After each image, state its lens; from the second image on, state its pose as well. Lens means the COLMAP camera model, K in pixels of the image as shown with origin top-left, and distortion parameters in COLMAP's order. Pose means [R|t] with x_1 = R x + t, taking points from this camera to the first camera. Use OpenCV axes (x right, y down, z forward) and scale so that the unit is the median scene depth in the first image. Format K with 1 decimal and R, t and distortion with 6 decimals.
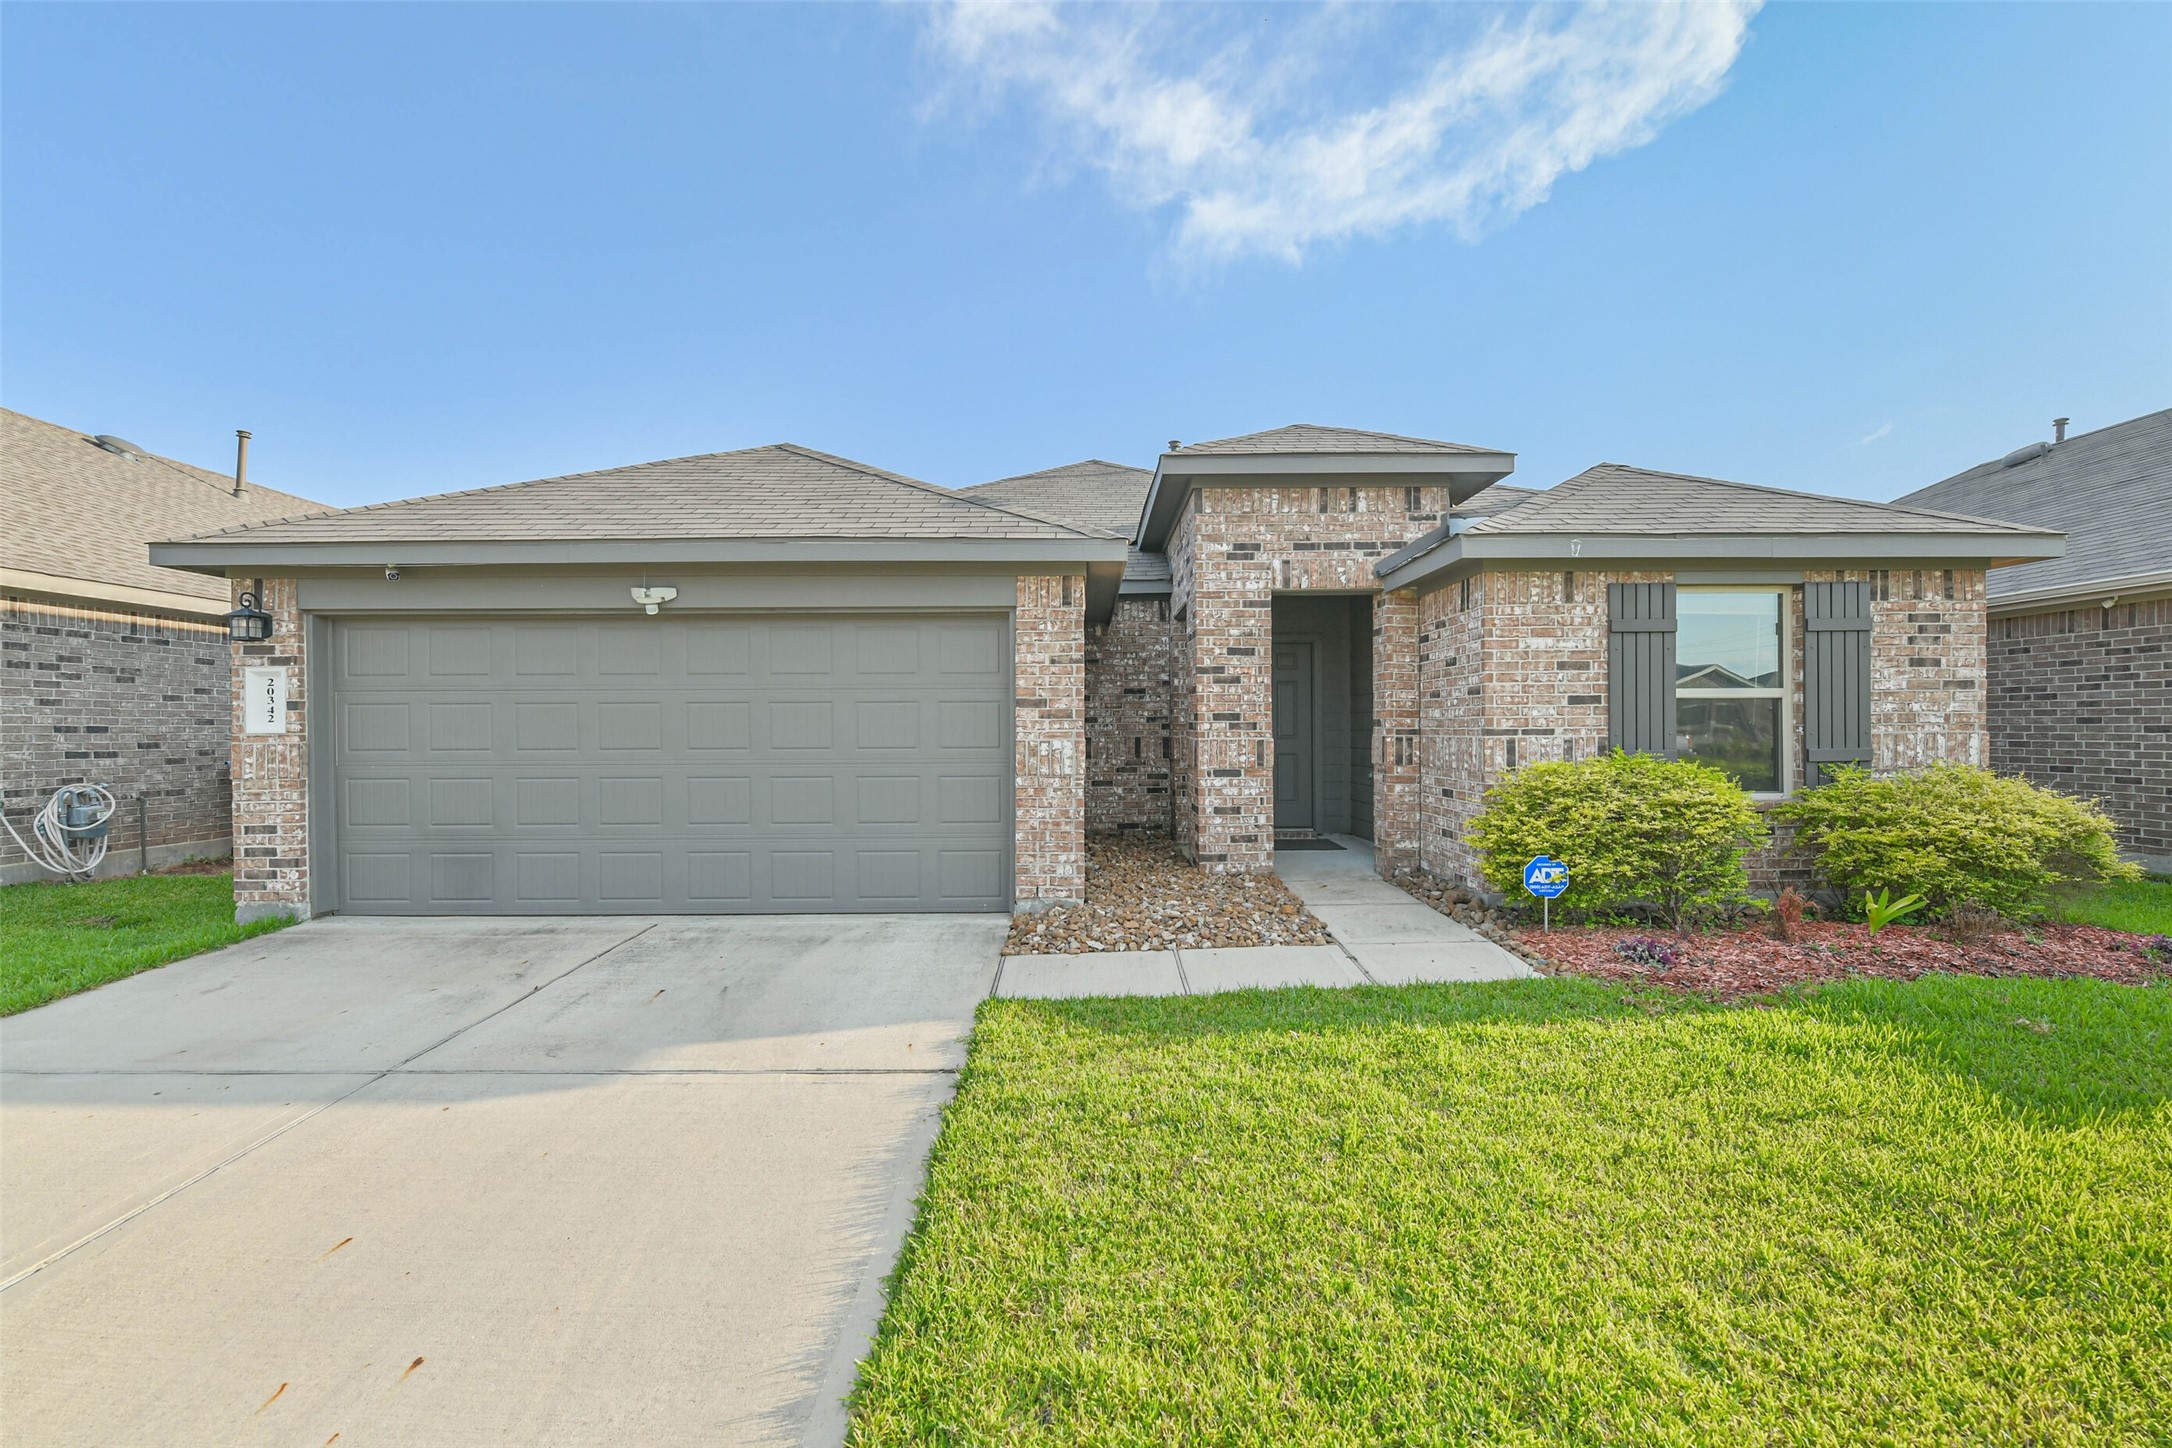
lens RADIAL K [[948.7, 0, 1093.2], [0, 948.7, 727.9], [0, 0, 1]] dist [0.017502, -0.000465]
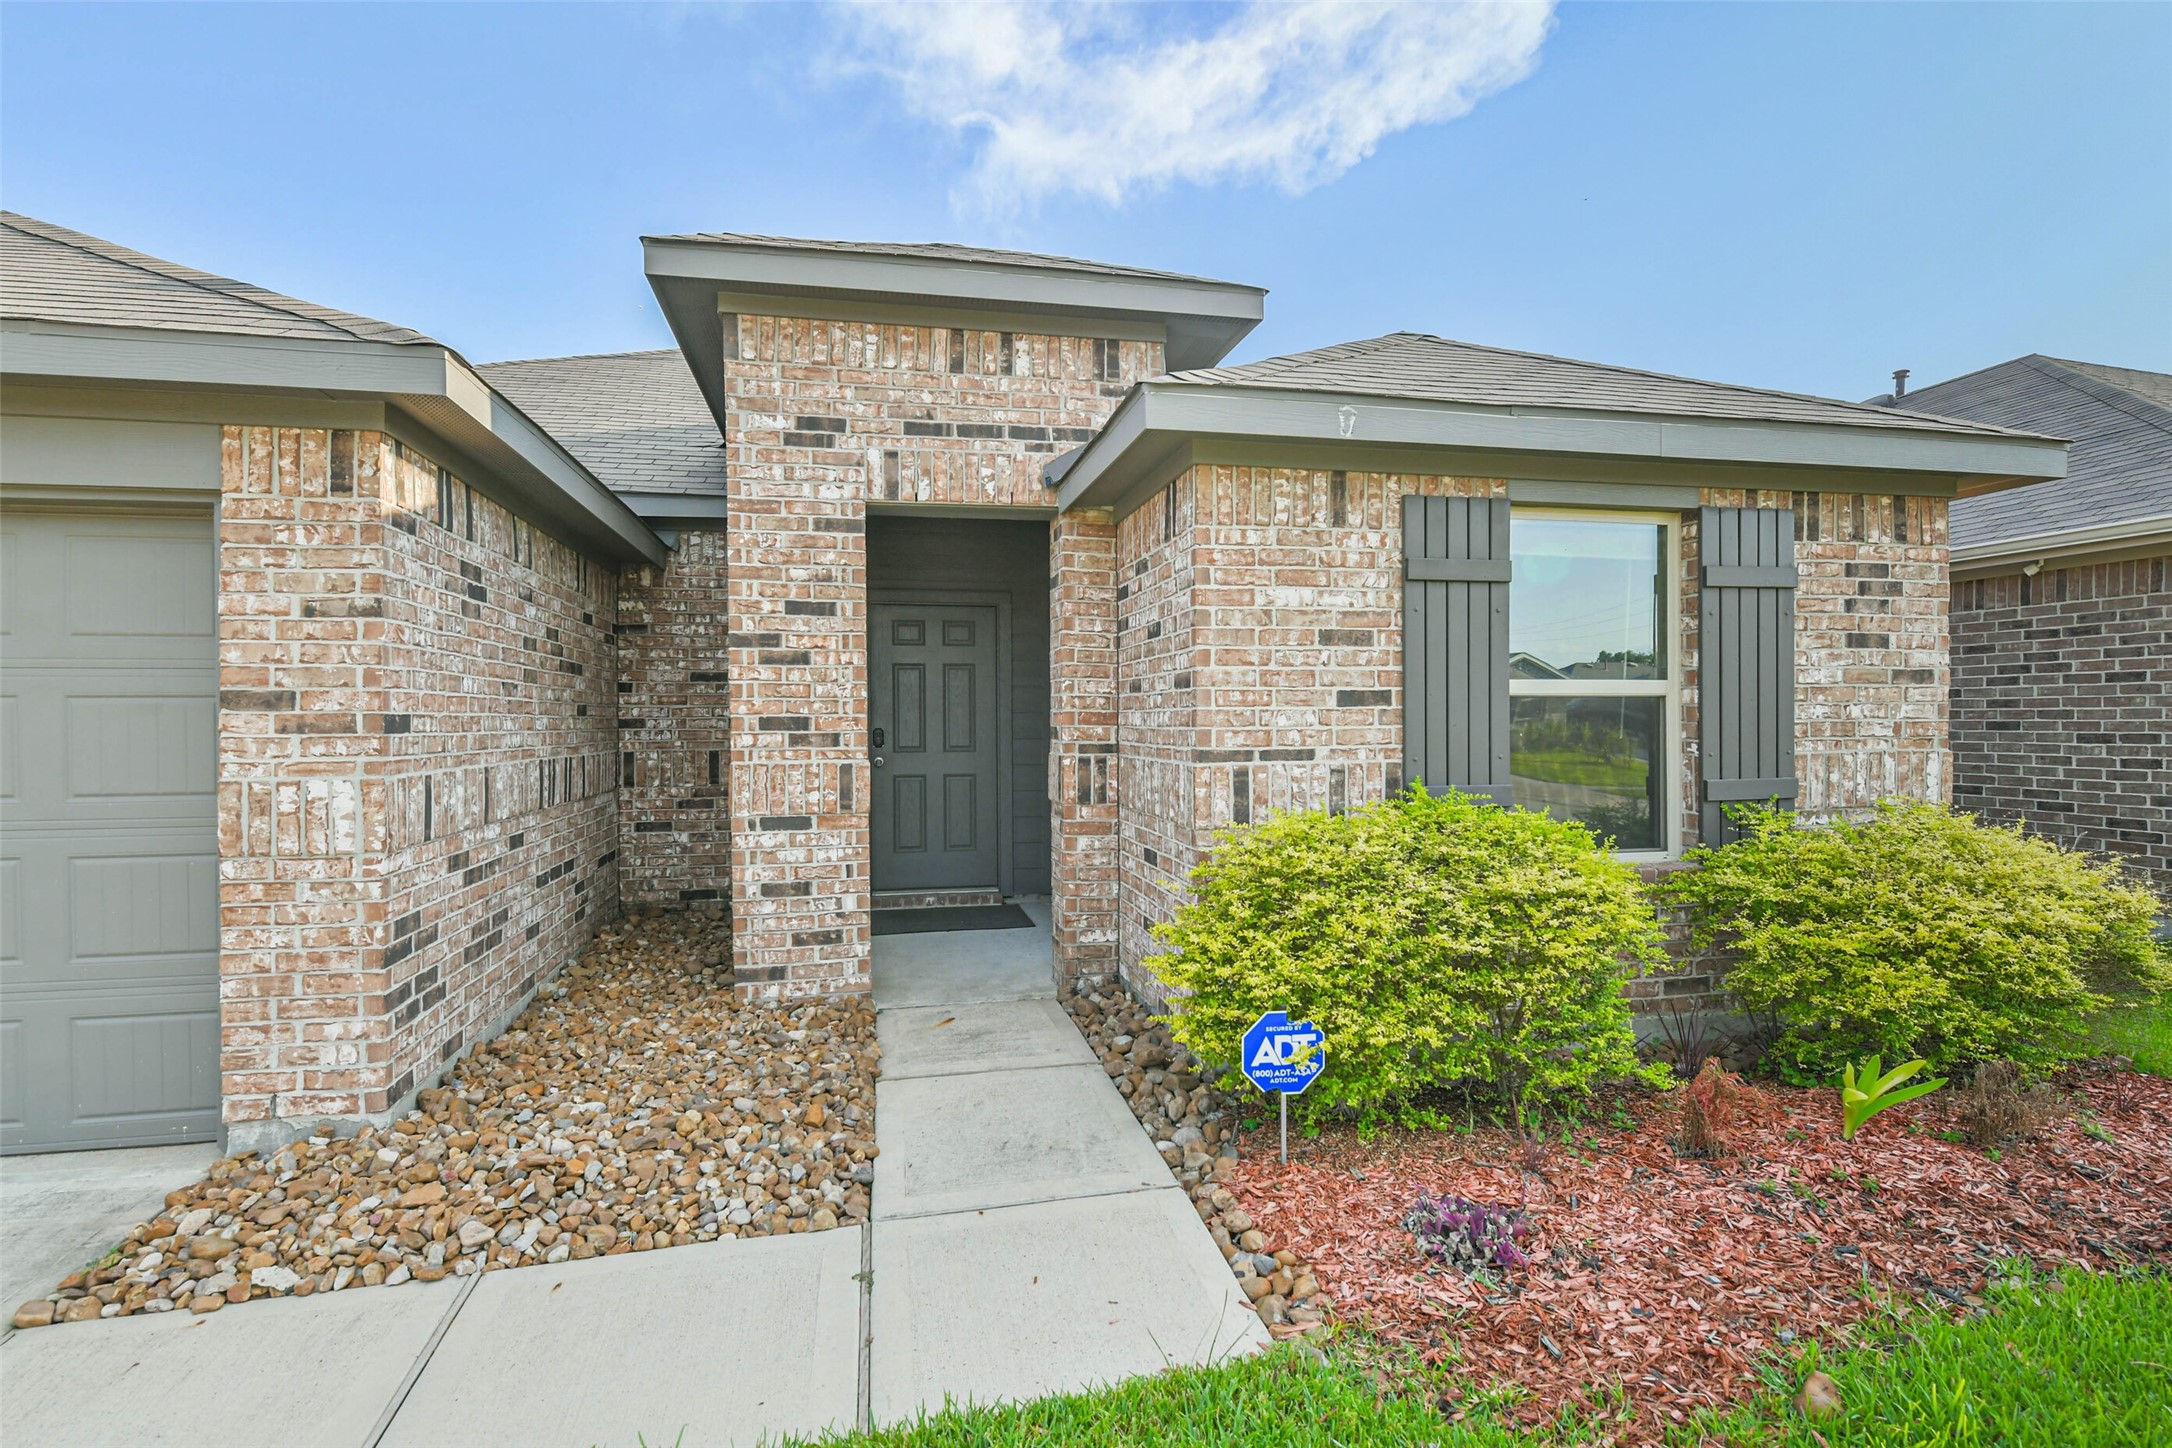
lens RADIAL K [[1064.0, 0, 1083.0], [0, 1064.0, 710.7], [0, 0, 1]] dist [0.030756, 0.000001]
pose [[0.983386, 0.001822, 0.181518, 0.227672], [-0.000584, 0.999976, -0.006874, -0.016923], [-0.181526, 0.006654, 0.983364, 0.392421]]
